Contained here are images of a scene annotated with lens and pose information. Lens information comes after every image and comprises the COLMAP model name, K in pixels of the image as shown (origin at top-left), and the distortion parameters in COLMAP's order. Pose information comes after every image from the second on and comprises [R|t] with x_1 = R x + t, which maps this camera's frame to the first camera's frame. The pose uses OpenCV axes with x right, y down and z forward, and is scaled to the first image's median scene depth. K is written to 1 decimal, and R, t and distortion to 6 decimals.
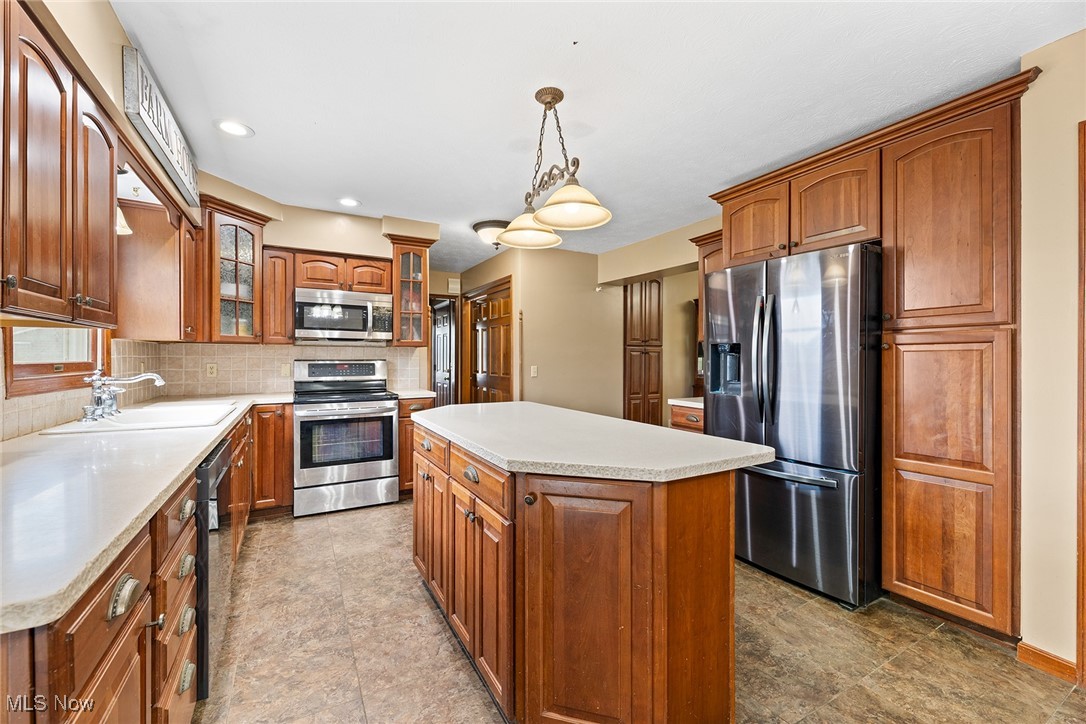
lens RADIAL K [[445.0, 0, 547.5], [0, 445.0, 359.0], [0, 0, 1]] dist [0.005233, -0.002135]
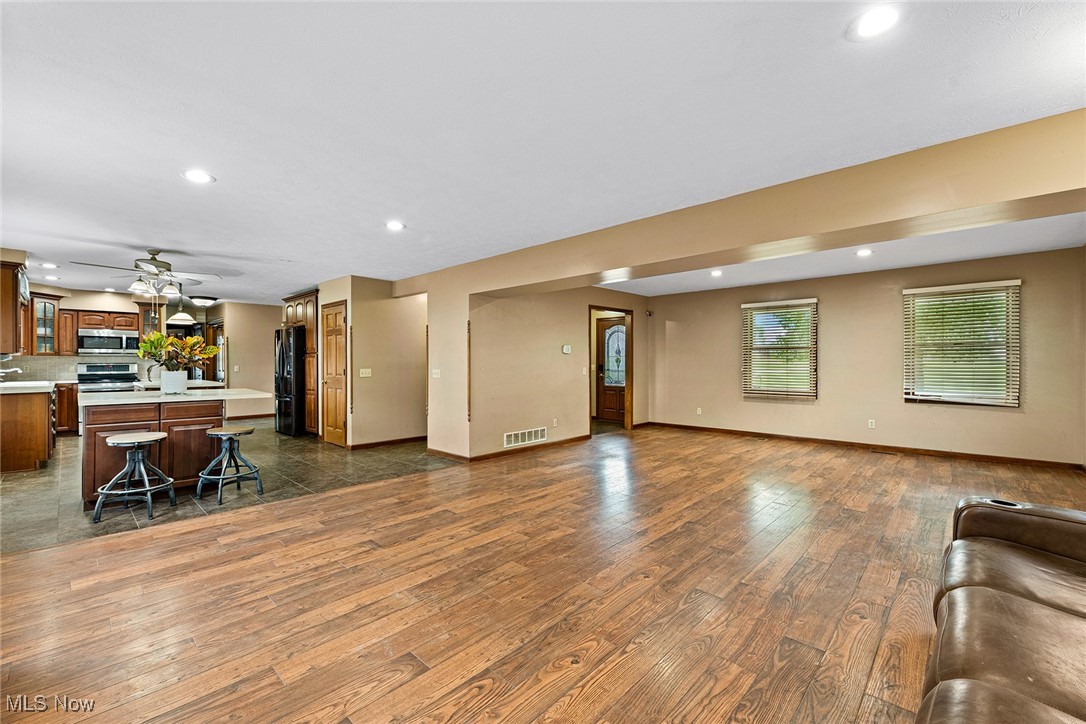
lens RADIAL K [[445.0, 0, 541.9], [0, 445.0, 362.6], [0, 0, 1]] dist [0.005233, -0.002135]
pose [[0.954060, -0.004491, 0.299582, 0.884893], [0.003991, 0.999989, 0.002283, 0.002427], [-0.299589, -0.000983, 0.954068, -1.659802]]
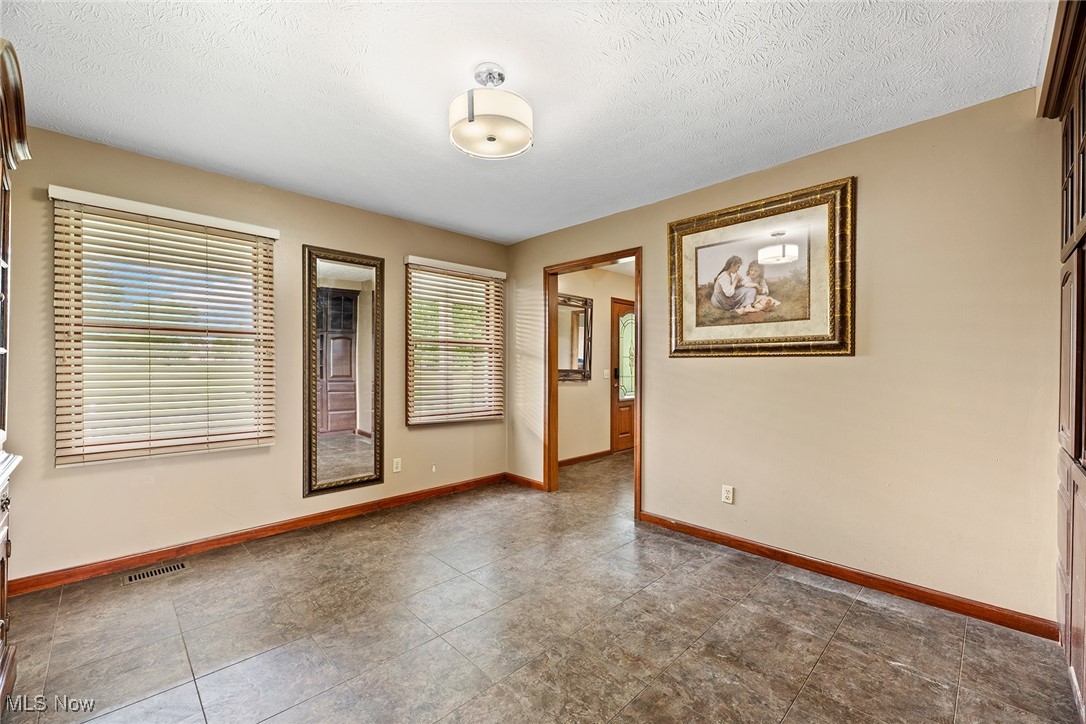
lens RADIAL K [[445.0, 0, 543.5], [0, 445.0, 367.0], [0, 0, 1]] dist [0.005233, -0.002135]
pose [[-0.255658, -0.007436, 0.966739, 0.423059], [-0.000498, 0.999971, 0.007560, 0.002888], [-0.966767, 0.001452, -0.255654, 1.408983]]
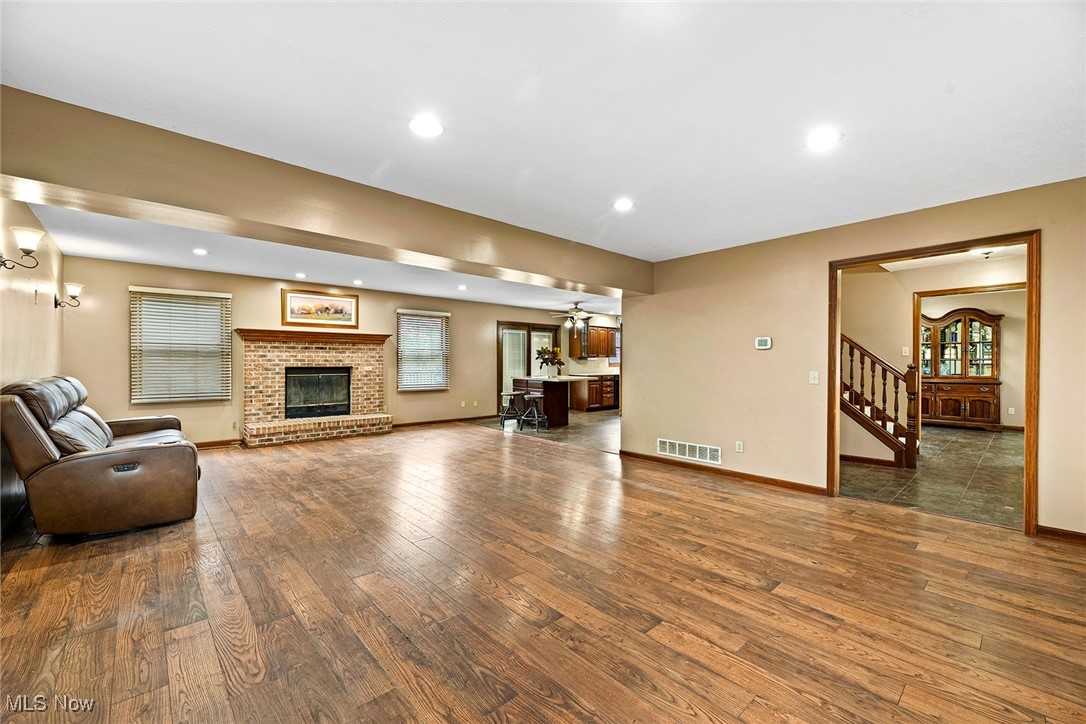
lens RADIAL K [[445.0, 0, 544.4], [0, 445.0, 360.5], [0, 0, 1]] dist [0.005233, -0.002135]
pose [[0.227551, -0.004963, -0.973754, 2.618314], [-0.001573, 0.999984, -0.005464, 0.010861], [0.973765, 0.002775, 0.227540, -0.788049]]
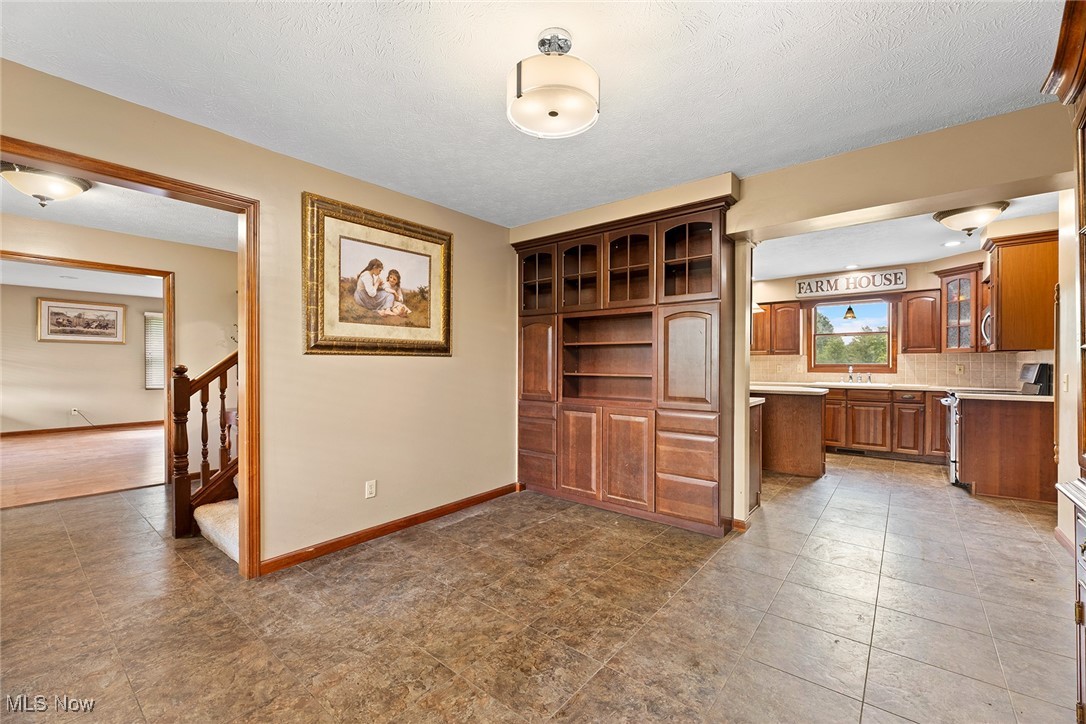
lens RADIAL K [[445.0, 0, 542.8], [0, 445.0, 365.6], [0, 0, 1]] dist [0.005233, -0.002135]
pose [[-0.933648, -0.000363, -0.358192, 1.139283], [-0.003088, 0.999970, 0.007037, 0.003060], [0.358178, 0.007676, -0.933622, 1.779194]]
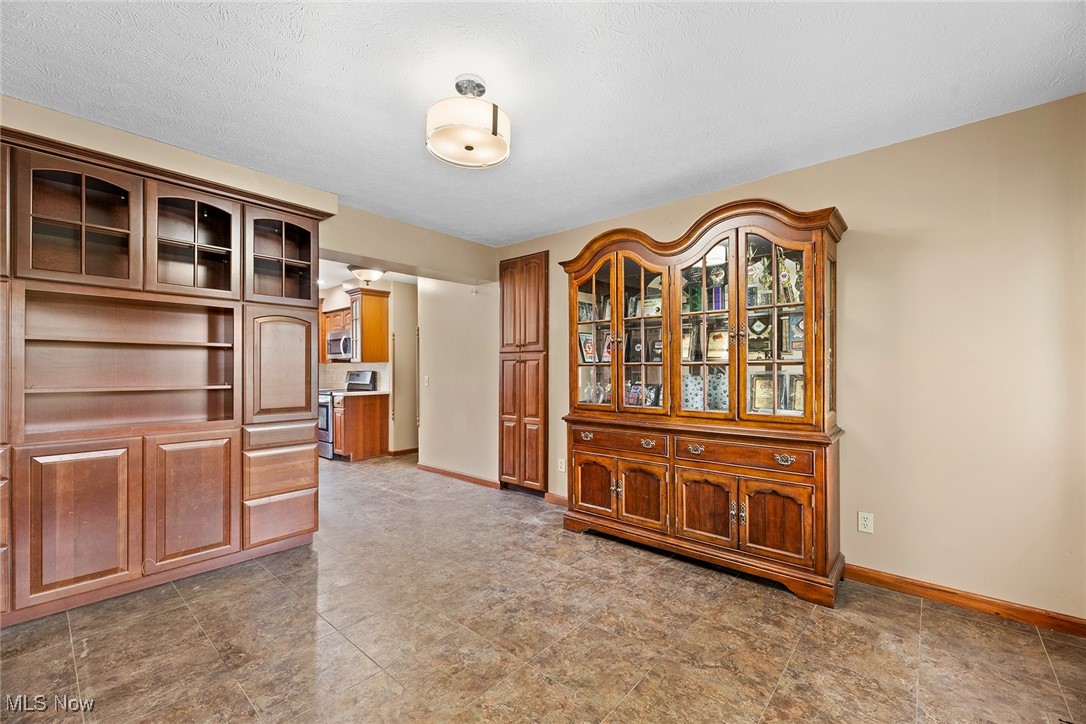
lens RADIAL K [[445.0, 0, 545.5], [0, 445.0, 368.8], [0, 0, 1]] dist [0.005233, -0.002135]
pose [[0.333049, -0.005338, -0.942894, 1.493275], [0.000648, 0.999985, -0.005432, 0.004339], [0.942909, 0.001198, 0.333048, 1.240453]]
